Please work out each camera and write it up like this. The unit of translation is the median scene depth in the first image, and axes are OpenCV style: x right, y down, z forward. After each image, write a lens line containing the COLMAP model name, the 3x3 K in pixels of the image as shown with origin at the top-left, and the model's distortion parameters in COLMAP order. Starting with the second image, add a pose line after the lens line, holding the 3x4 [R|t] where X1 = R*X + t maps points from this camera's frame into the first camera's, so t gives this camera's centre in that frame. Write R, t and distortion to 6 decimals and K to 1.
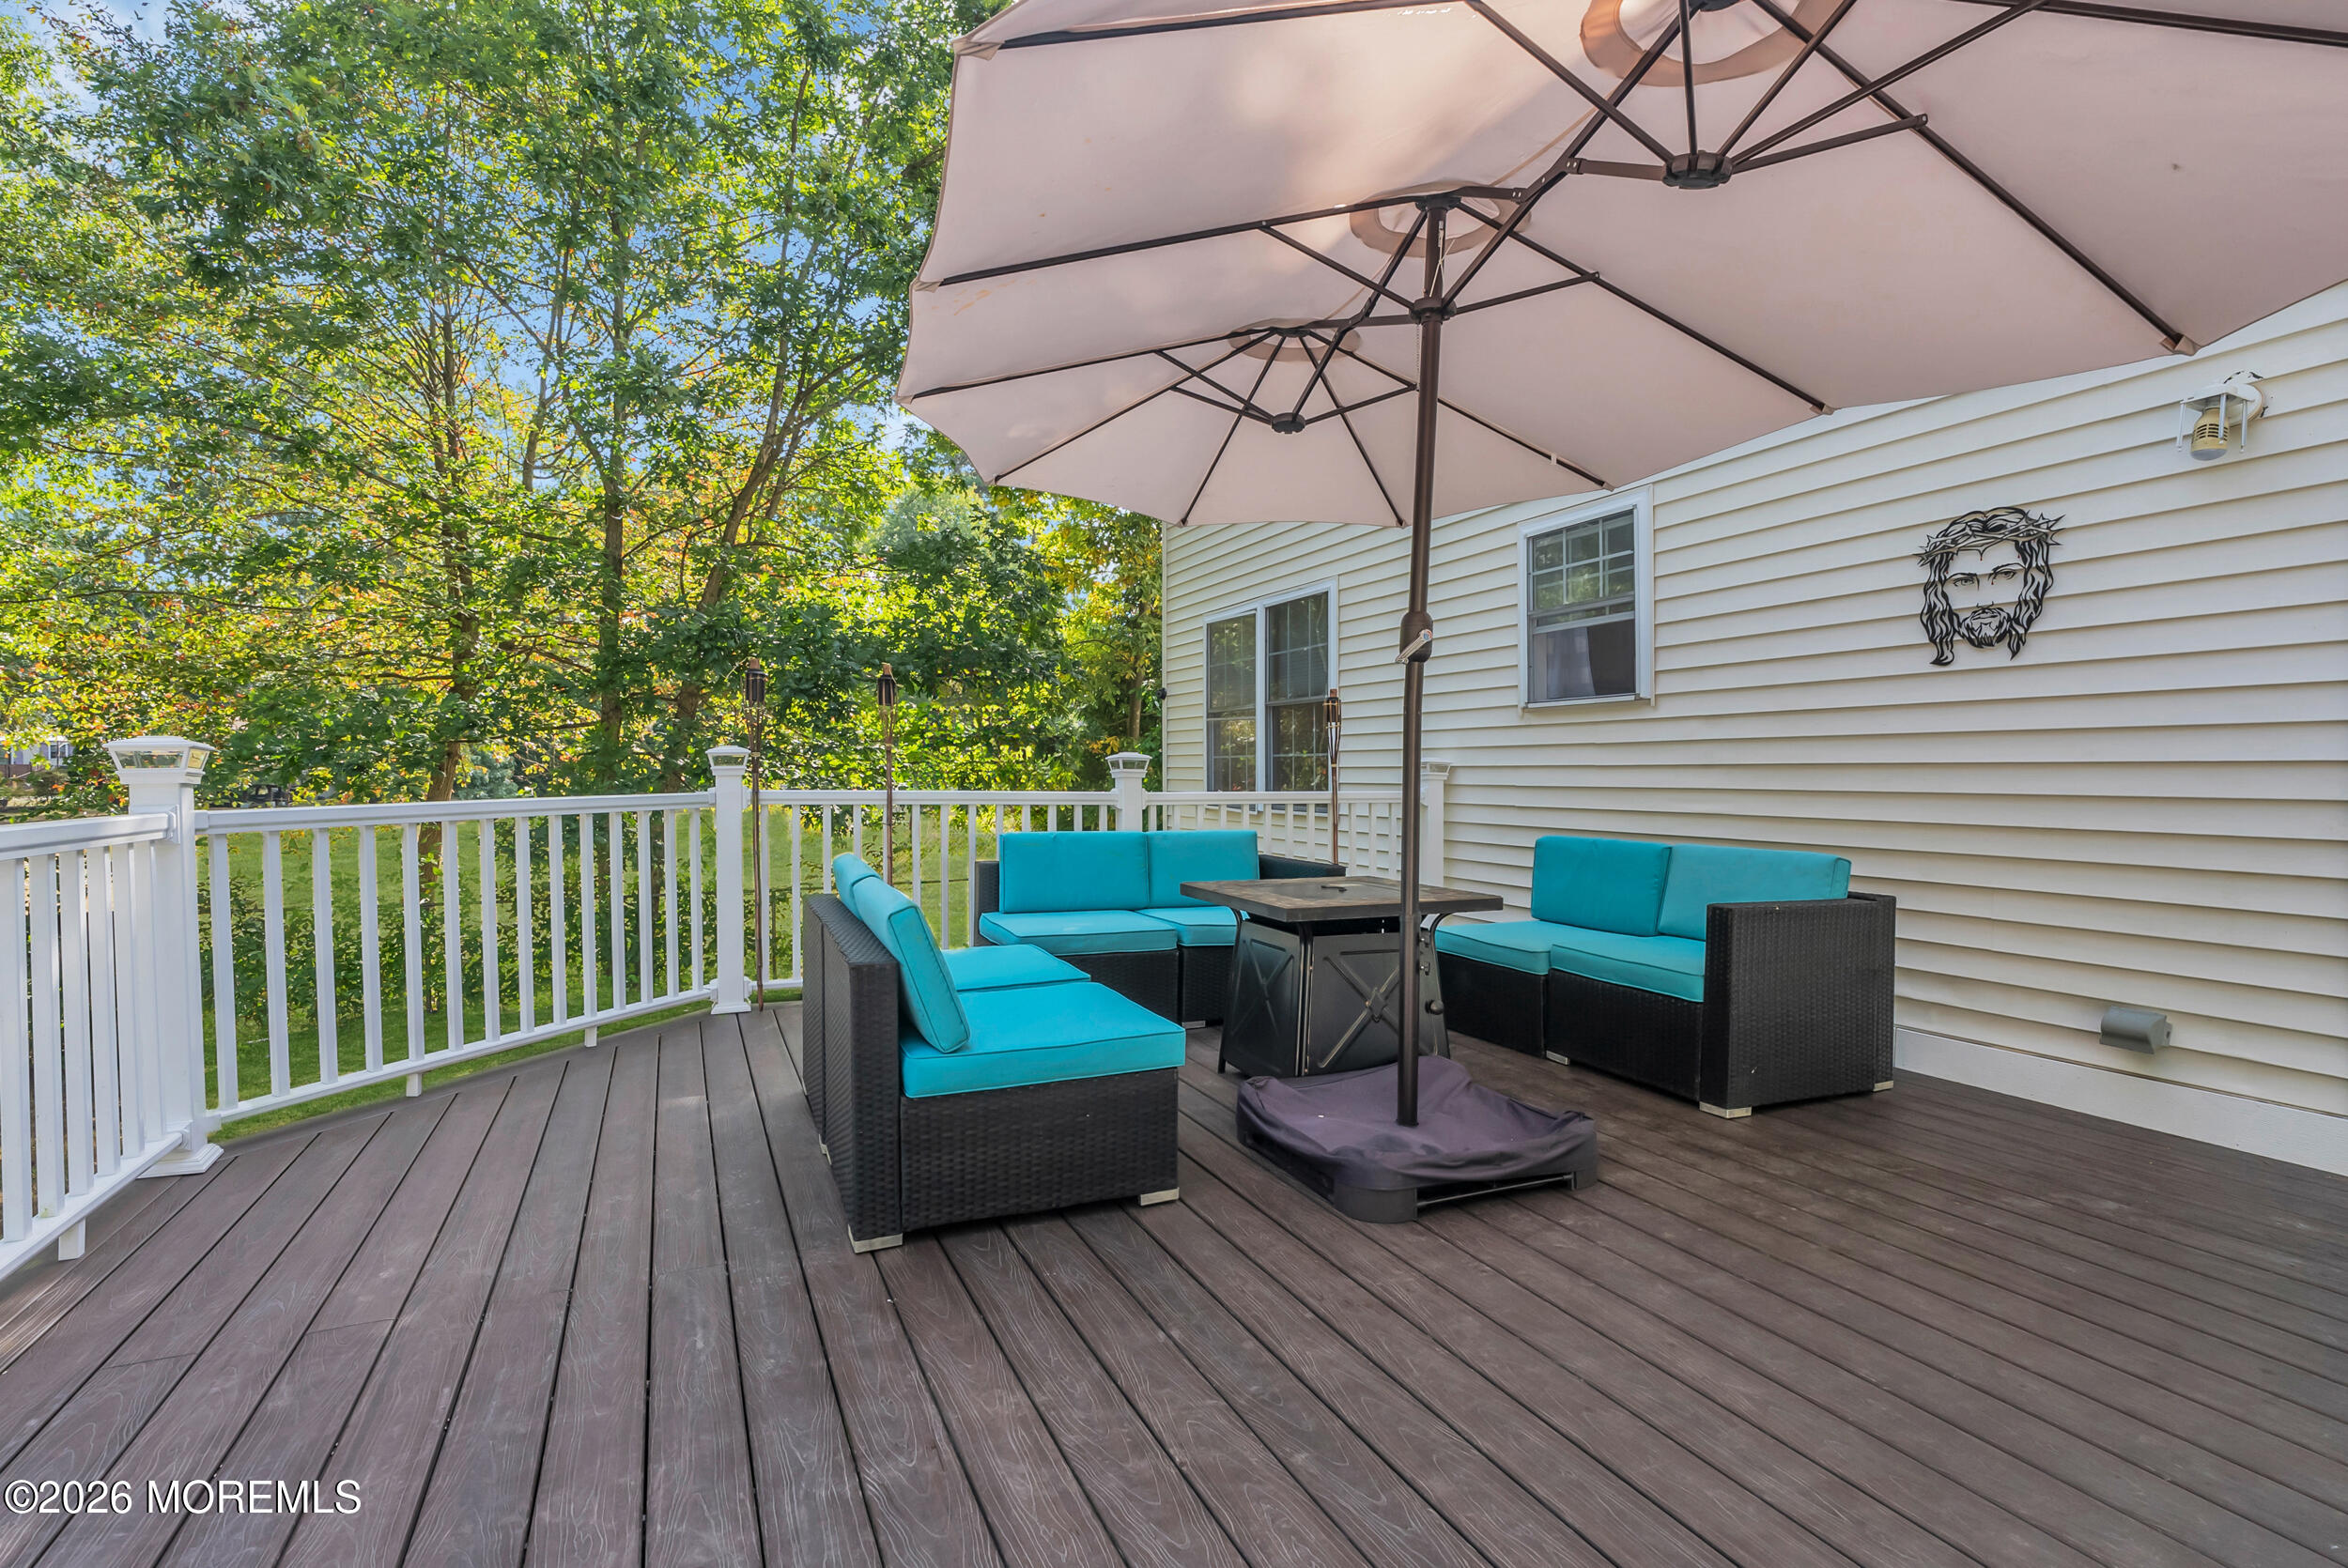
lens RADIAL K [[1100.4, 0, 1176.3], [0, 1100.4, 784.5], [0, 0, 1]] dist [-0.003835, -0.000443]
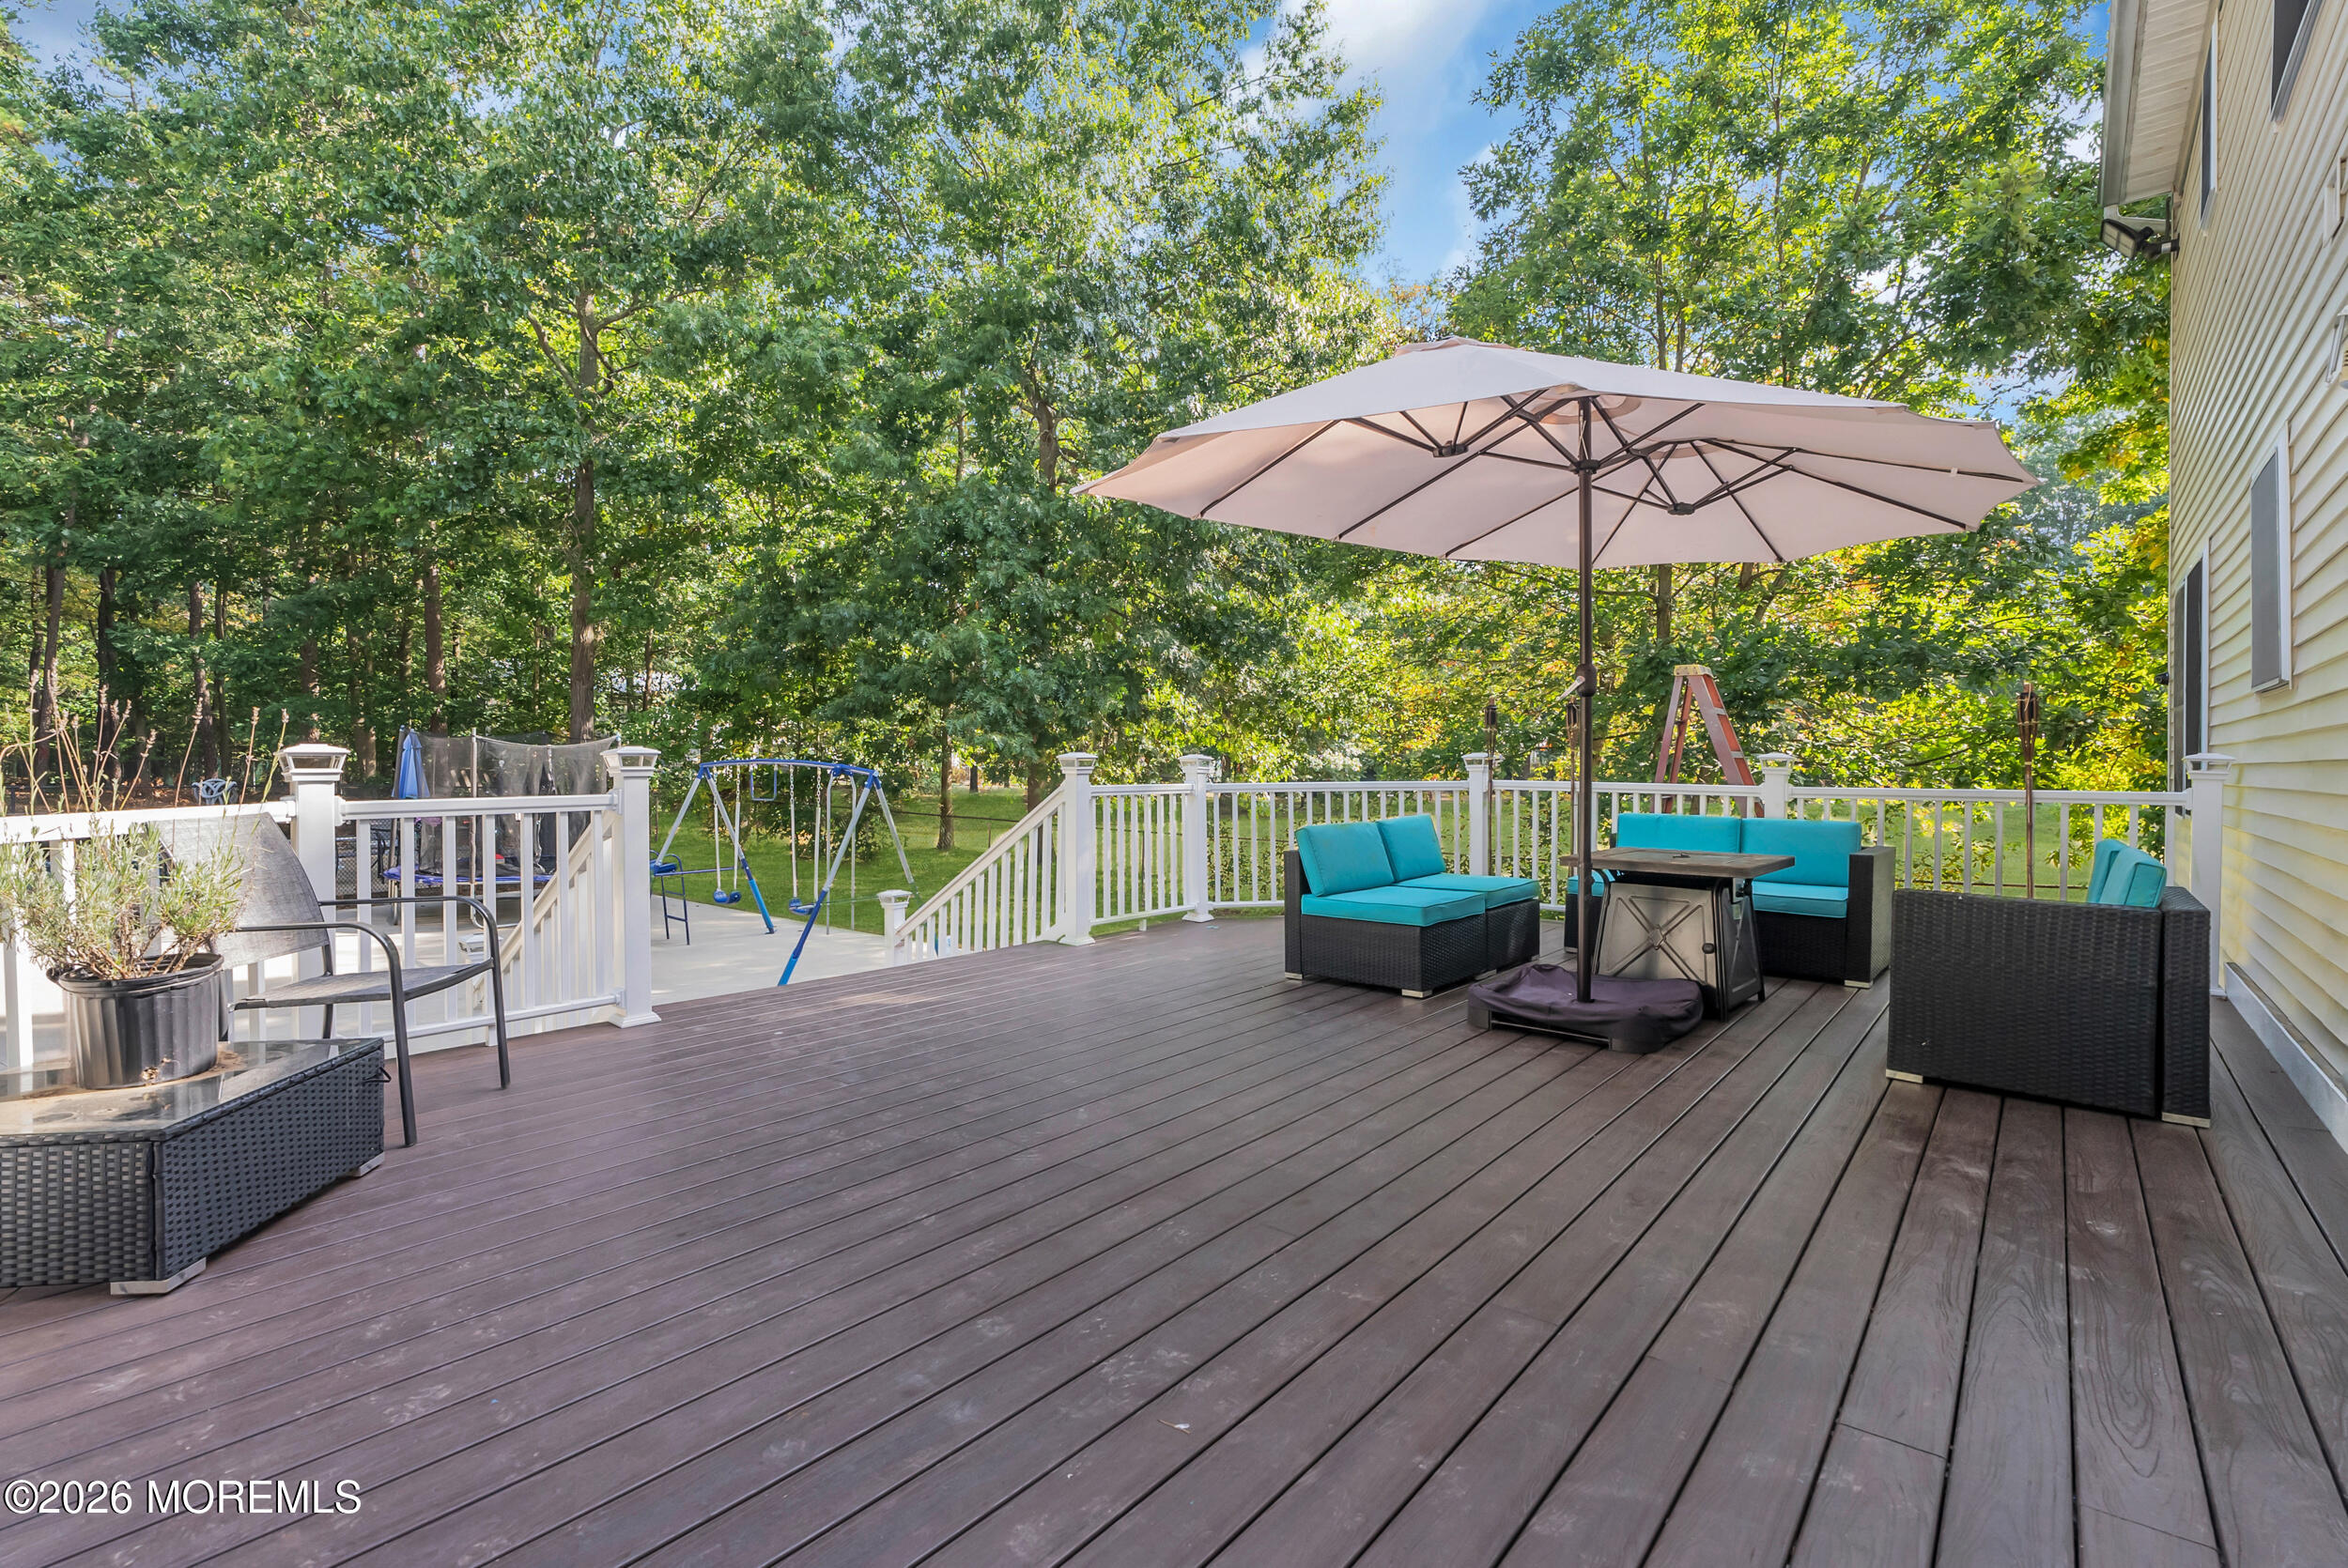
lens RADIAL K [[1060.3, 0, 1172.5], [0, 1060.3, 779.2], [0, 0, 1]] dist [0.001499, 0.000103]
pose [[0.425898, 0.005638, -0.904754, 1.378319], [-0.002565, 0.999984, 0.005024, -0.007287], [0.904768, 0.000181, 0.425905, -0.156456]]
